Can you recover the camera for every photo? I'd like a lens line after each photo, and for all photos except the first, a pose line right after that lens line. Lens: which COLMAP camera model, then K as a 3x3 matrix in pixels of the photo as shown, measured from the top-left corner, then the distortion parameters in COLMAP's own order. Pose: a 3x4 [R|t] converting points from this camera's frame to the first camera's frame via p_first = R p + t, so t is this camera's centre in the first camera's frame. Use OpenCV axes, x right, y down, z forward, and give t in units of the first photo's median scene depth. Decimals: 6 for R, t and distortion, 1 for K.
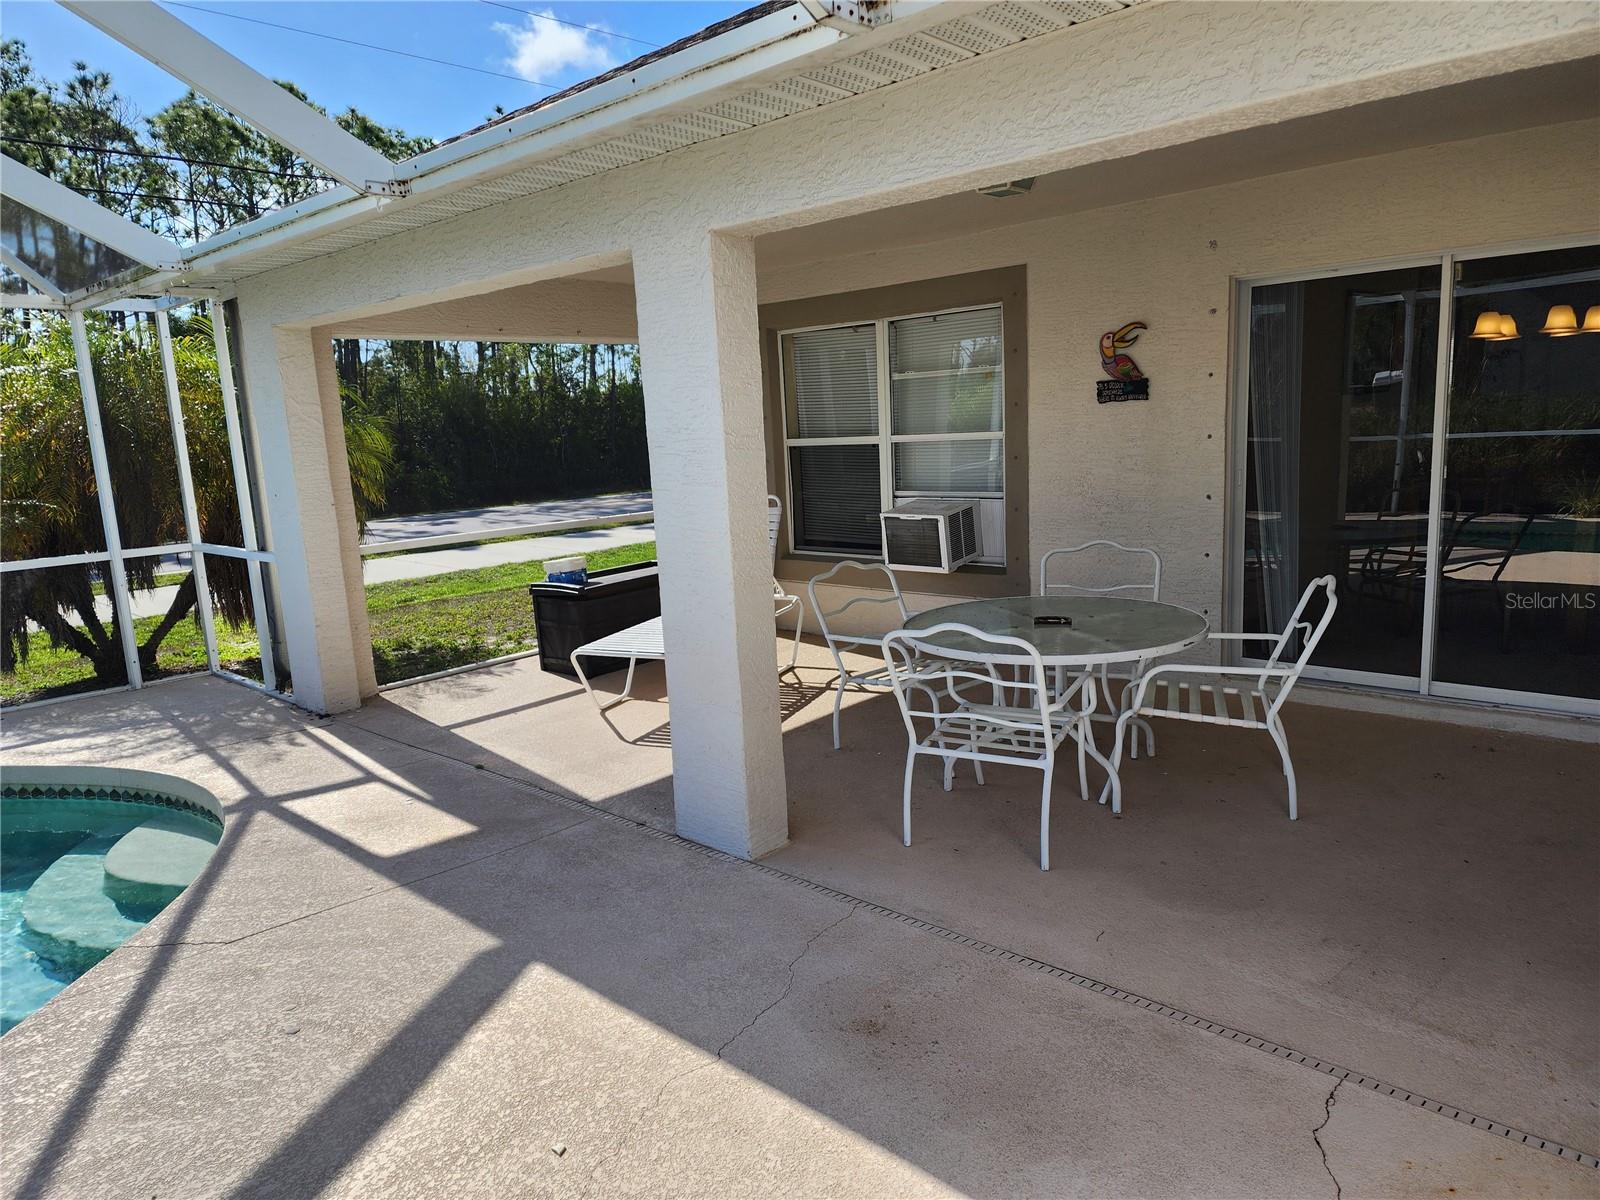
lens RADIAL K [[1073.4, 0, 799.6], [0, 1073.4, 608.8], [0, 0, 1]] dist [0.106769, -0.091881]
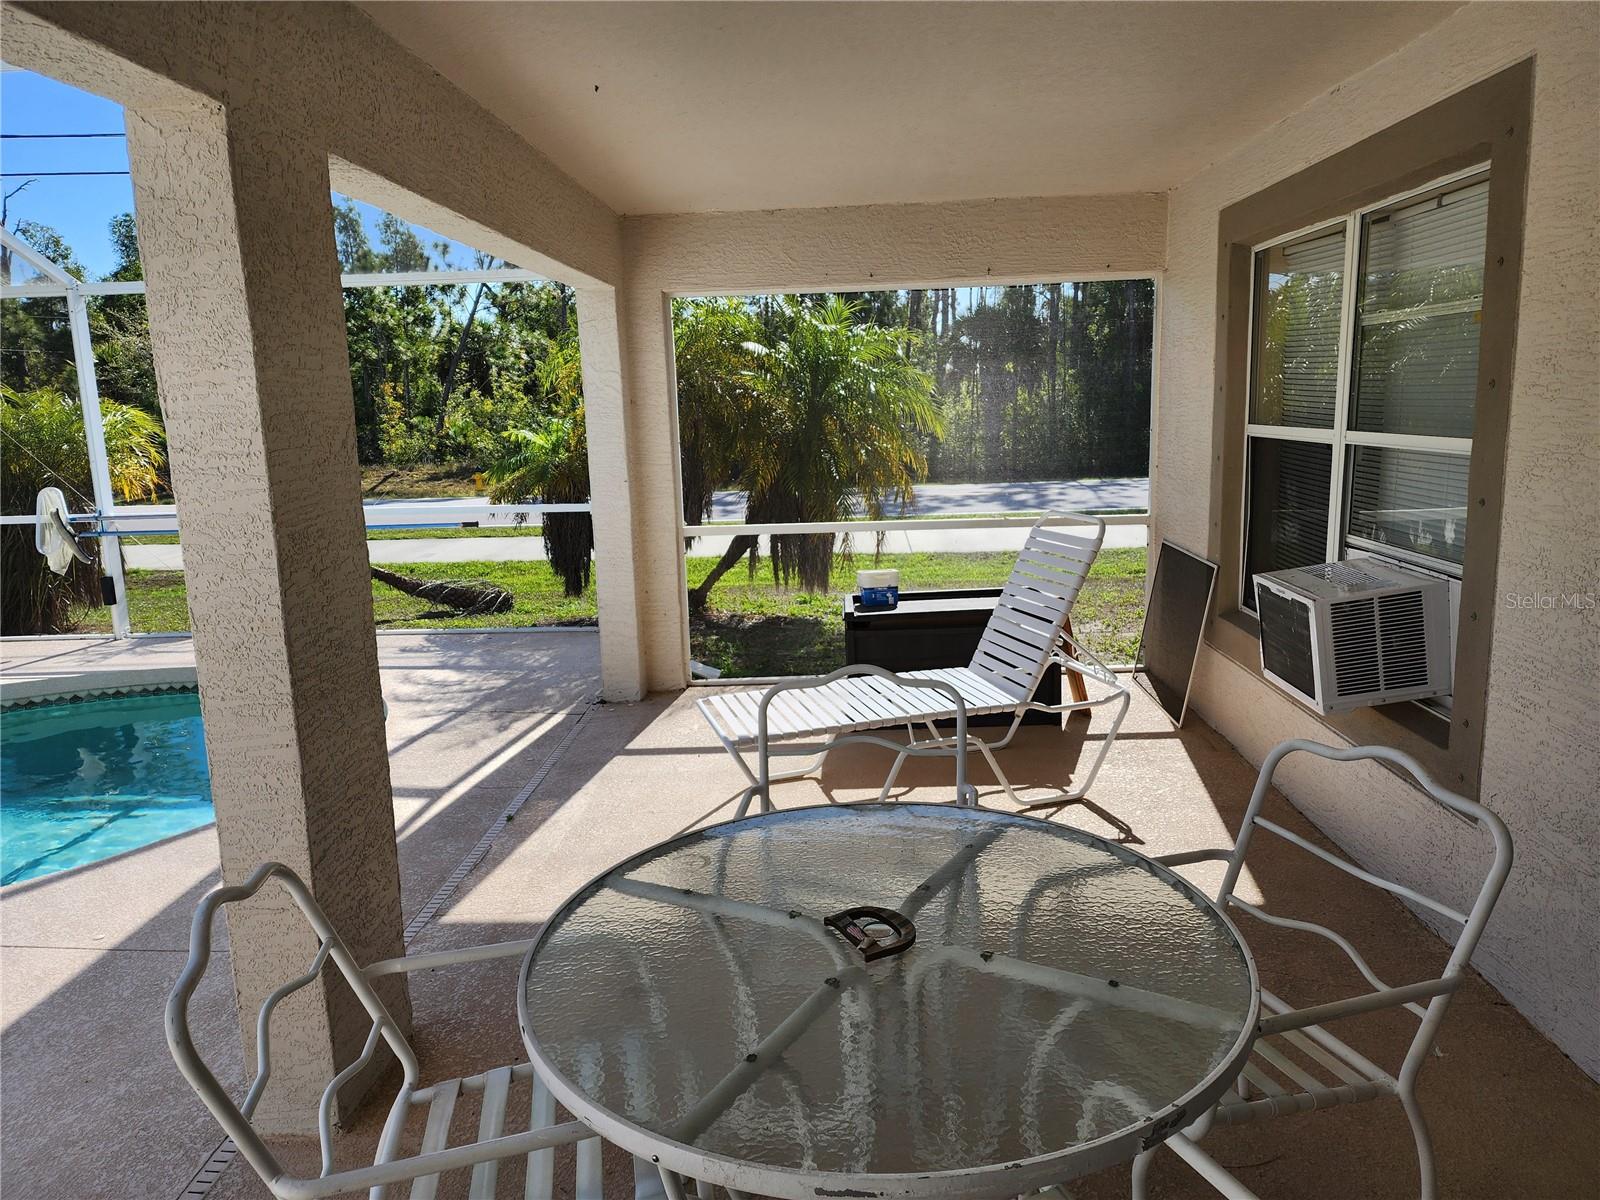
lens RADIAL K [[1088.6, 0, 809.2], [0, 1088.6, 586.9], [0, 0, 1]] dist [0.101208, -0.096321]
pose [[0.658446, 0.159520, -0.735529, 0.381149], [-0.135705, 0.986426, 0.092451, -0.116839], [0.740293, 0.038941, 0.671156, 0.514898]]
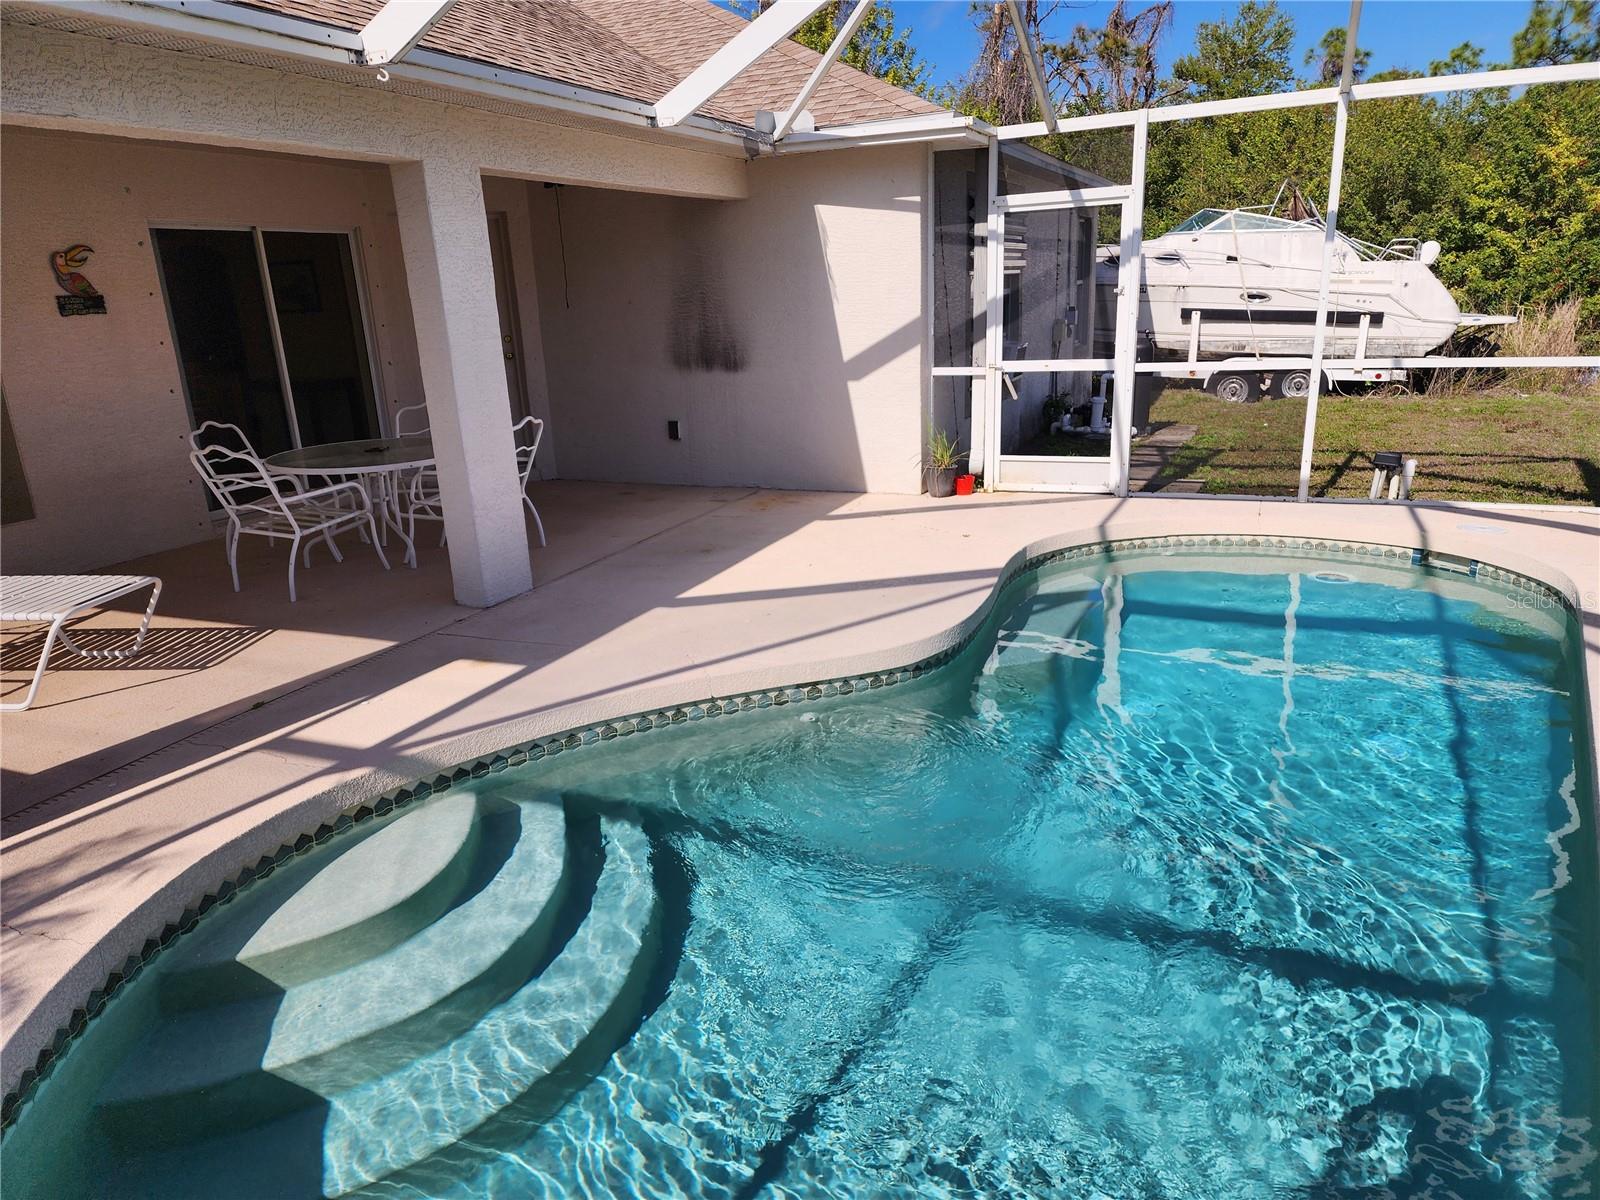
lens RADIAL K [[1077.7, 0, 775.8], [0, 1077.7, 603.6], [0, 0, 1]] dist [0.094210, -0.080341]
pose [[-0.324123, -0.201707, 0.924261, -1.039544], [0.233821, 0.929611, 0.284871, -0.068848], [-0.916664, 0.308445, -0.254145, 0.705094]]
